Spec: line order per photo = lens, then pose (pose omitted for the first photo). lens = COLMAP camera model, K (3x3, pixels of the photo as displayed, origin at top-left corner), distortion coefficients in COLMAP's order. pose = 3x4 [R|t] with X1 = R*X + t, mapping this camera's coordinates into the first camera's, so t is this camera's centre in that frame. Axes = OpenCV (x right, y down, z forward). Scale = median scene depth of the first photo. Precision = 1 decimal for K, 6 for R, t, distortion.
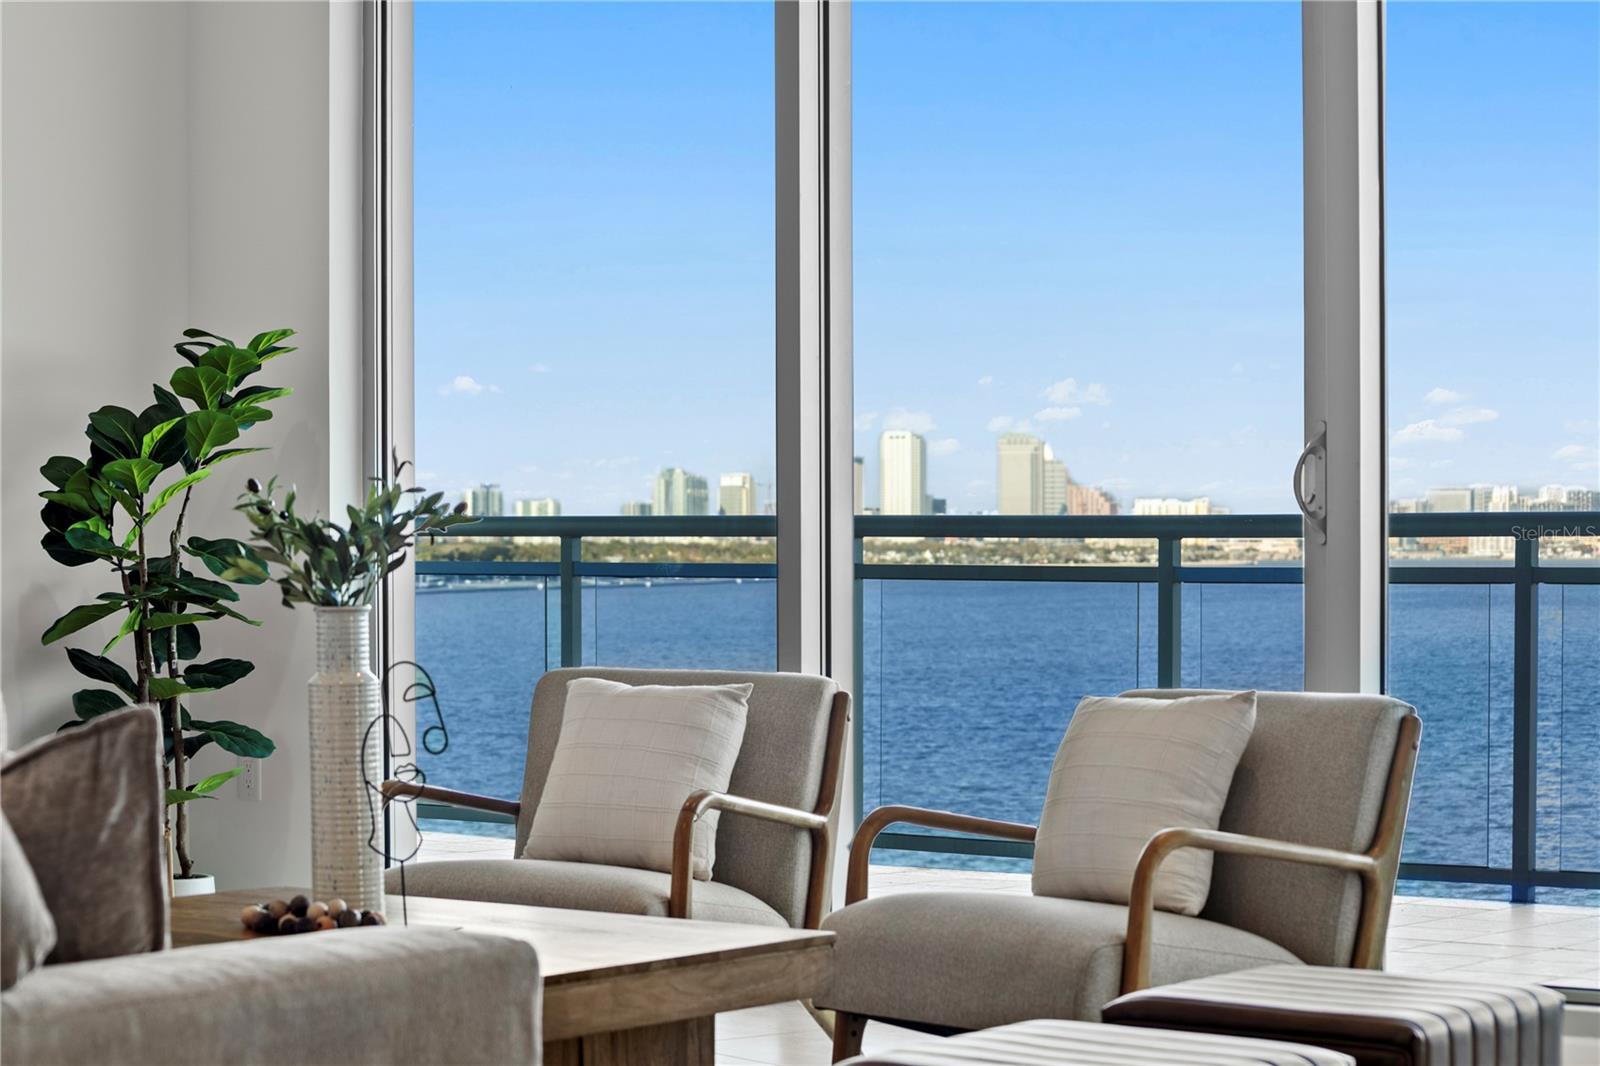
lens RADIAL K [[3653.3, 0, 800.0], [0, 3653.3, 533.0], [0, 0, 1]] dist [-0.256601, -0.118432]
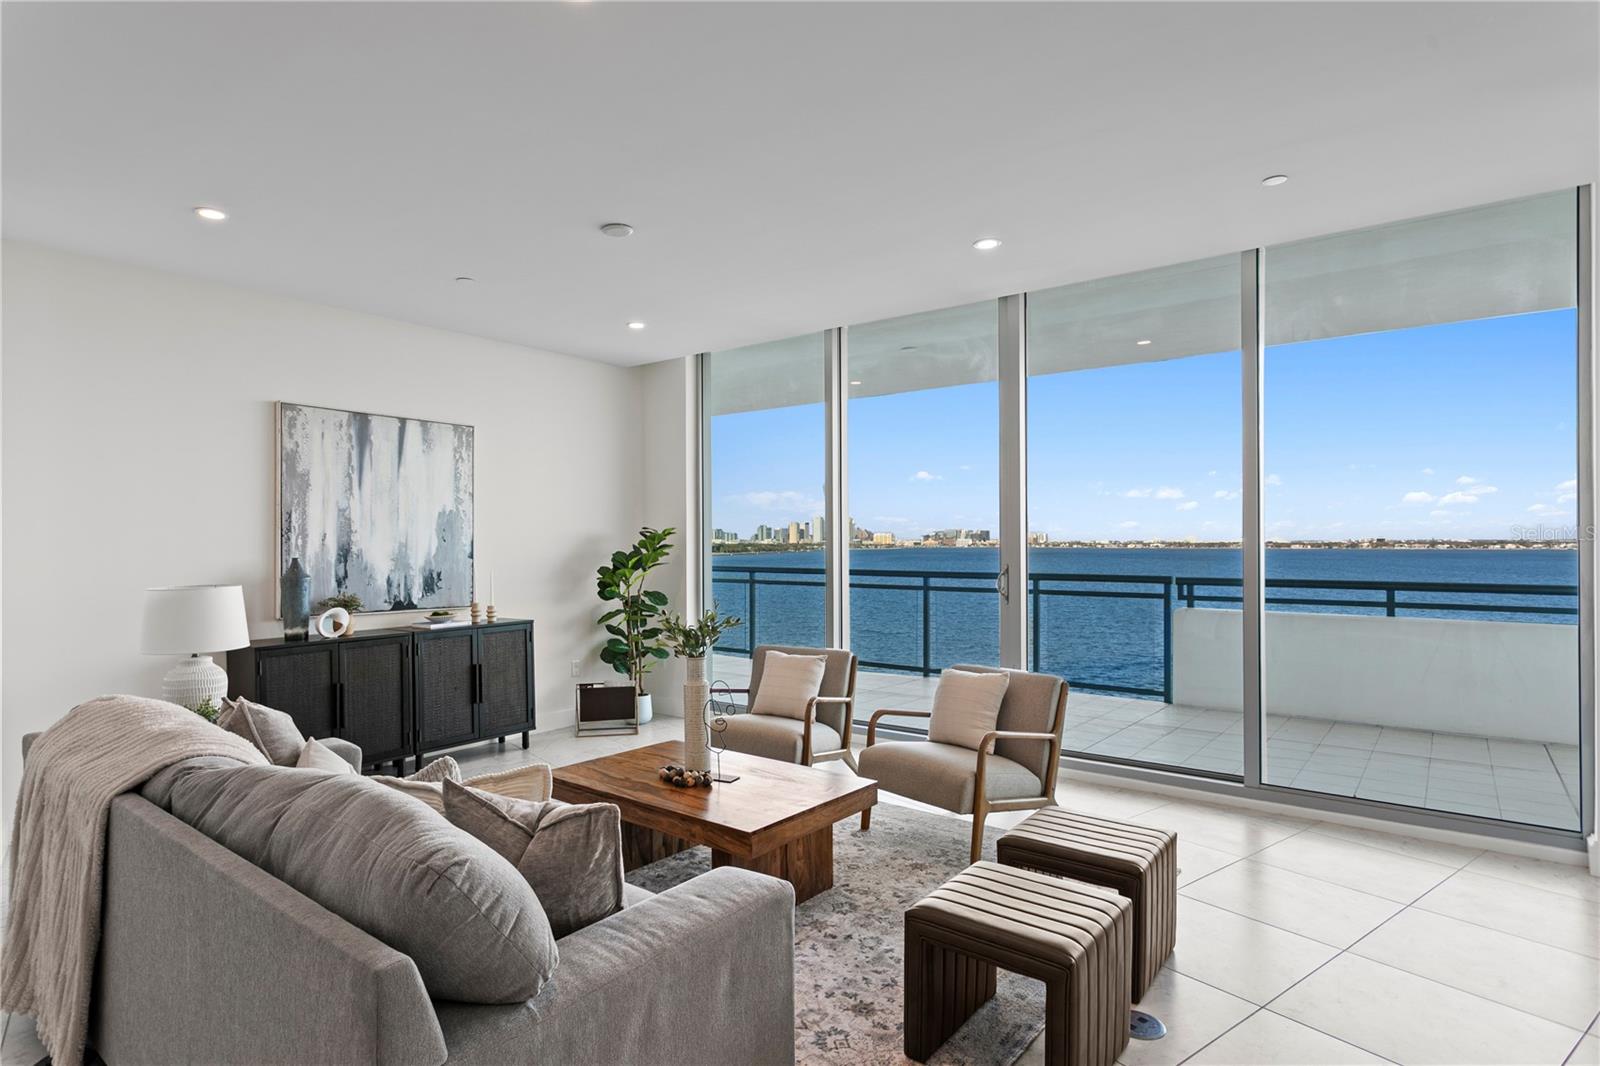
lens RADIAL K [[872.3, 0, 775.9], [0, 872.3, 534.4], [0, 0, 1]] dist [0.005080, 0.000732]
pose [[0.999791, 0.000791, -0.020415, -0.033565], [-0.000932, 0.999975, -0.006941, -0.045151], [0.020409, 0.006959, 0.999768, 0.218148]]
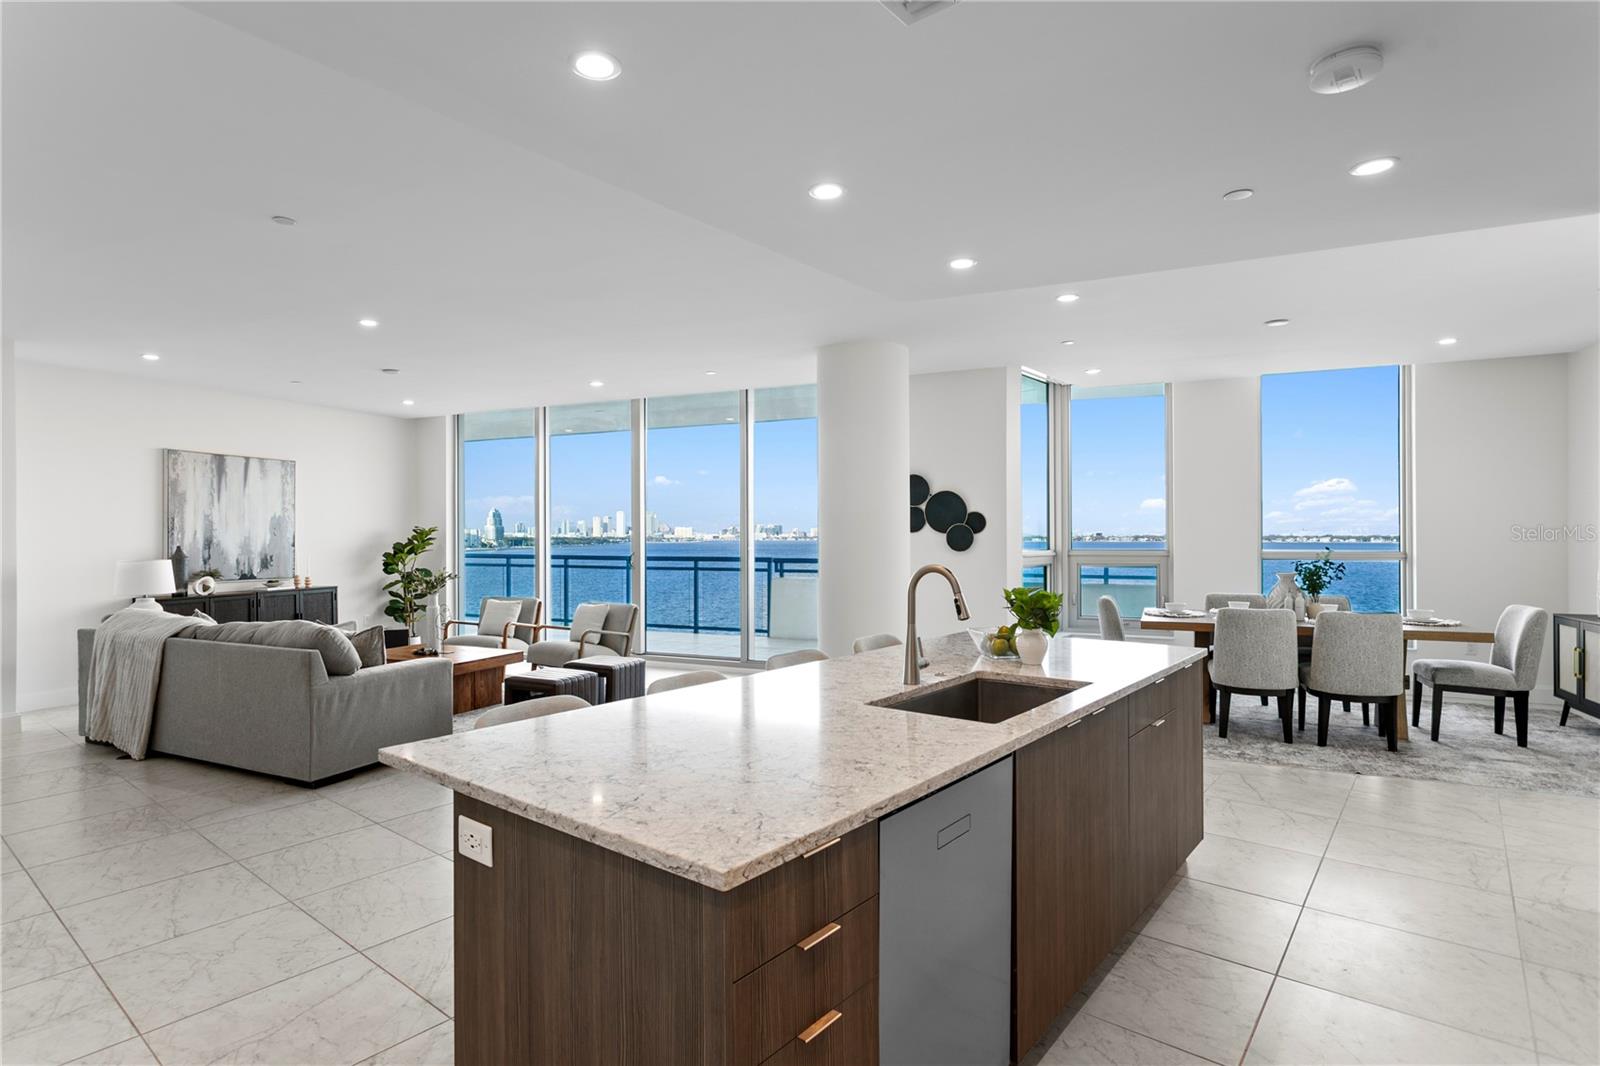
lens RADIAL K [[831.3, 0, 785.1], [0, 831.3, 529.5], [0, 0, 1]] dist [-0.002949, -0.000379]
pose [[0.975728, 0.003271, 0.218960, 0.078445], [-0.001973, 0.999979, -0.006145, -0.046827], [-0.218975, 0.005564, 0.975715, -0.229943]]
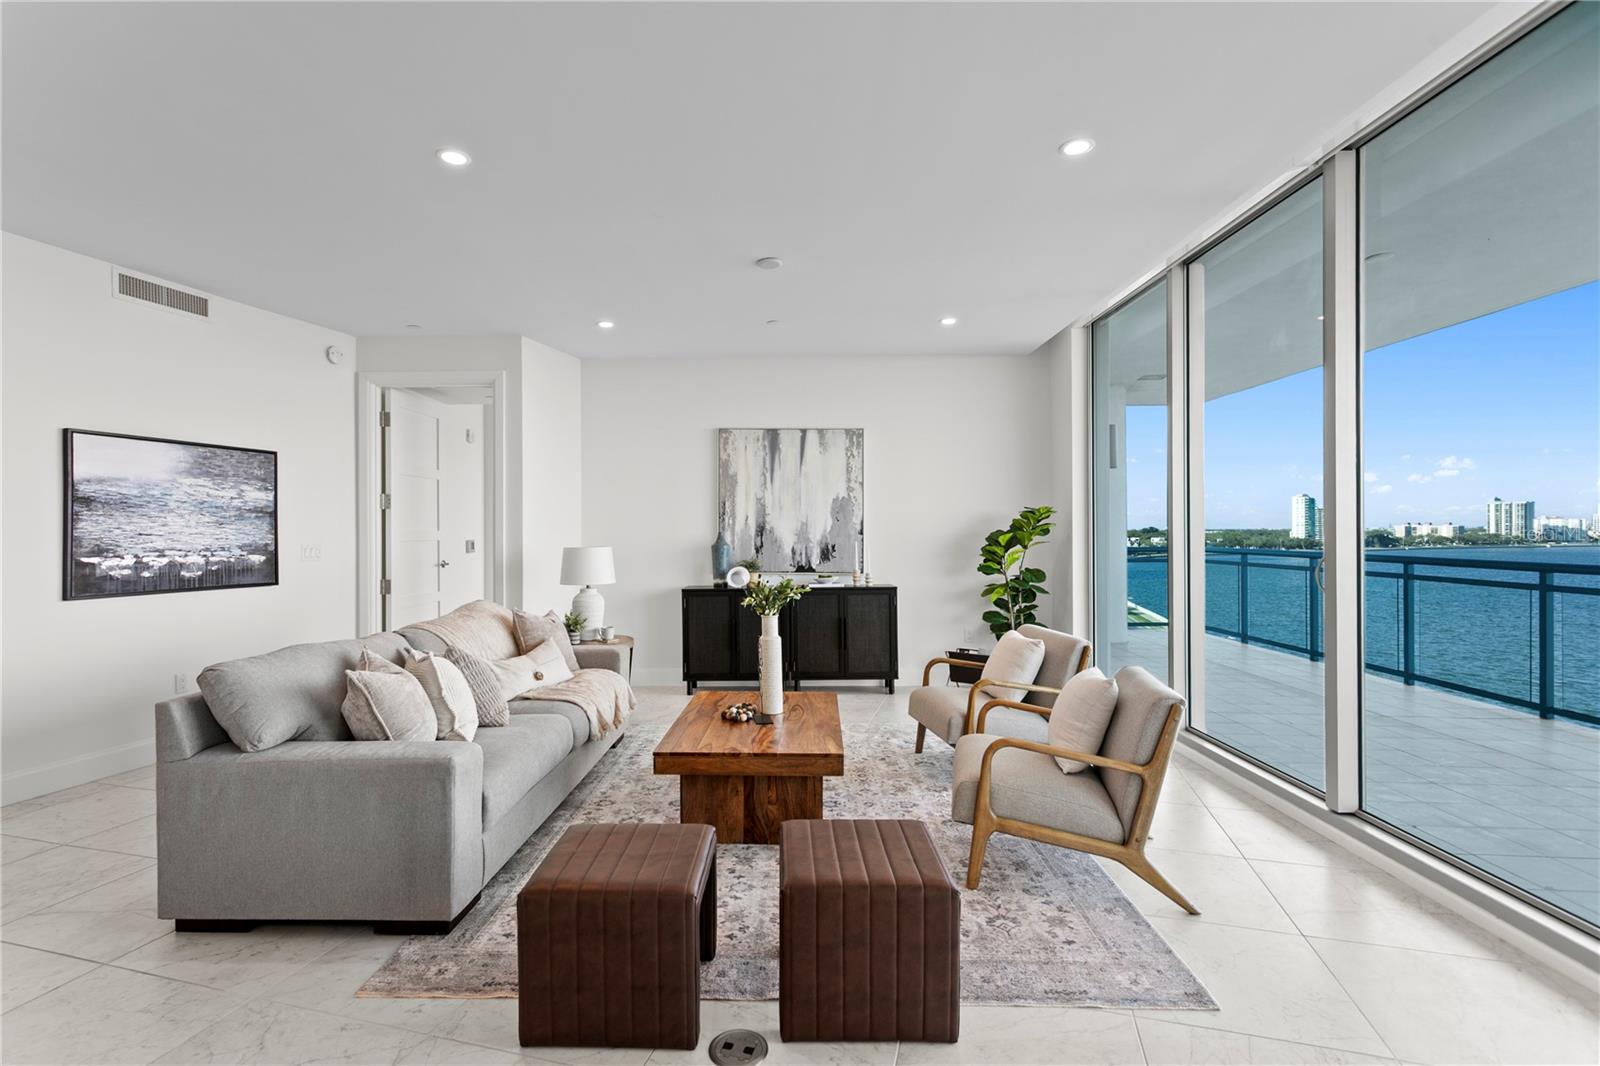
lens RADIAL K [[759.2, 0, 780.7], [0, 759.2, 526.1], [0, 0, 1]] dist [0.004290, 0.000813]
pose [[0.585805, -0.002038, -0.810449, 0.282968], [0.000710, 0.999998, -0.002001, -0.037636], [0.810452, 0.000597, 0.585805, 0.403324]]
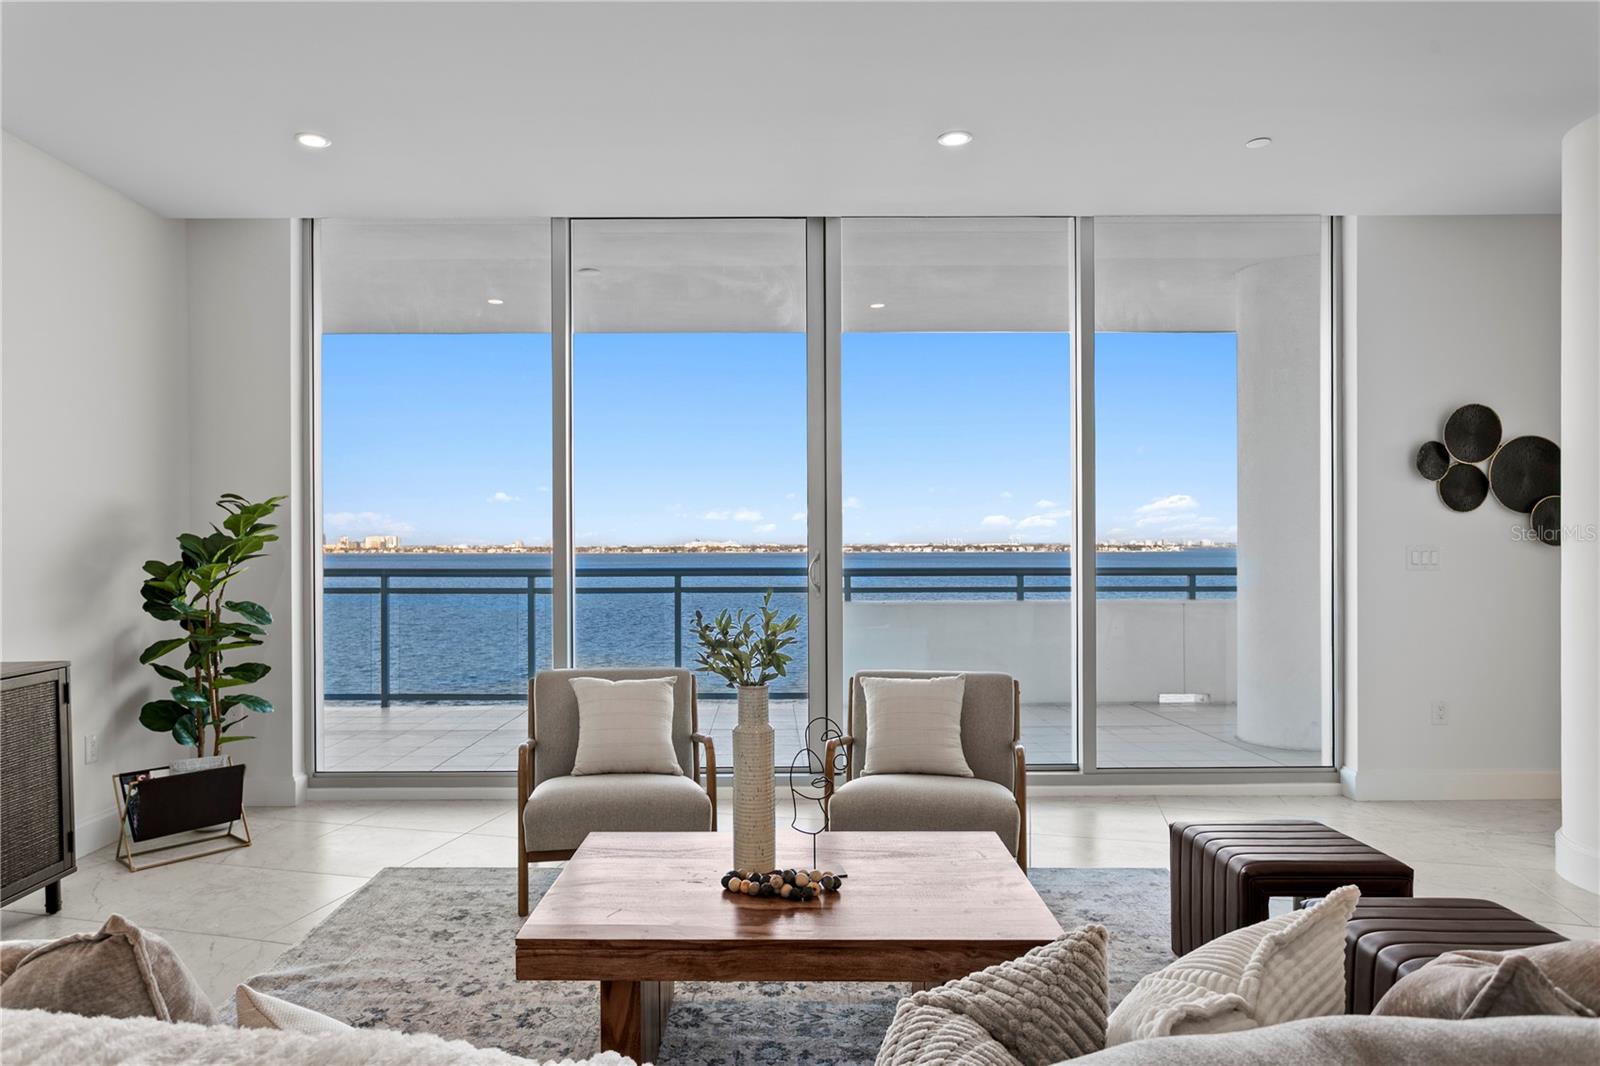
lens RADIAL K [[987.4, 0, 792.0], [0, 987.4, 539.7], [0, 0, 1]] dist [-0.001723, 0.000168]
pose [[0.787065, 0.004632, 0.616852, -0.259585], [-0.001083, 0.999981, -0.006127, -0.029192], [-0.616869, 0.004154, 0.787055, 0.409653]]
